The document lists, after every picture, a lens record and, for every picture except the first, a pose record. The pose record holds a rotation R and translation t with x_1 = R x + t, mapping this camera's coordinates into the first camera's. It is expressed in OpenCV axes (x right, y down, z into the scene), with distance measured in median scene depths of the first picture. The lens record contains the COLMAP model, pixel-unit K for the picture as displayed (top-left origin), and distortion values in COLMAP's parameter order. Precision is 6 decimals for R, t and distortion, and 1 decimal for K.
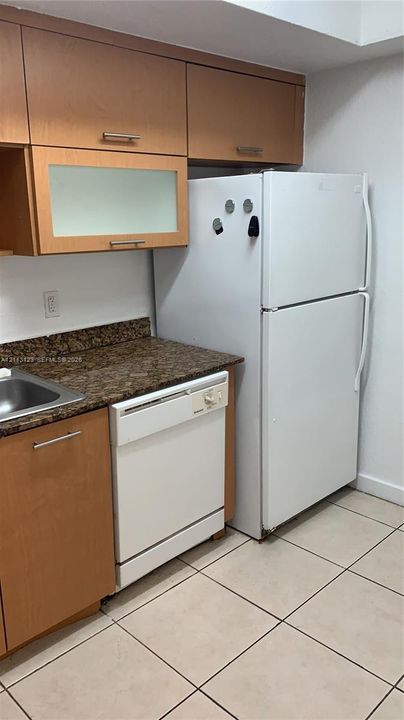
lens RADIAL K [[603.6, 0, 203.8], [0, 603.6, 360.7], [0, 0, 1]] dist [0.056565, -0.004984]
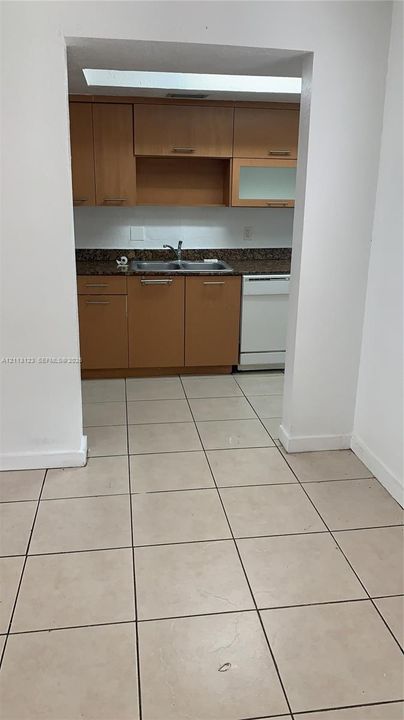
lens RADIAL K [[603.6, 0, 203.8], [0, 603.6, 360.7], [0, 0, 1]] dist [0.056565, -0.004984]
pose [[0.801853, 0.193109, -0.565456, 0.979694], [-0.174838, 0.980746, 0.087003, 0.198238], [0.571369, 0.029100, 0.820177, -0.841829]]
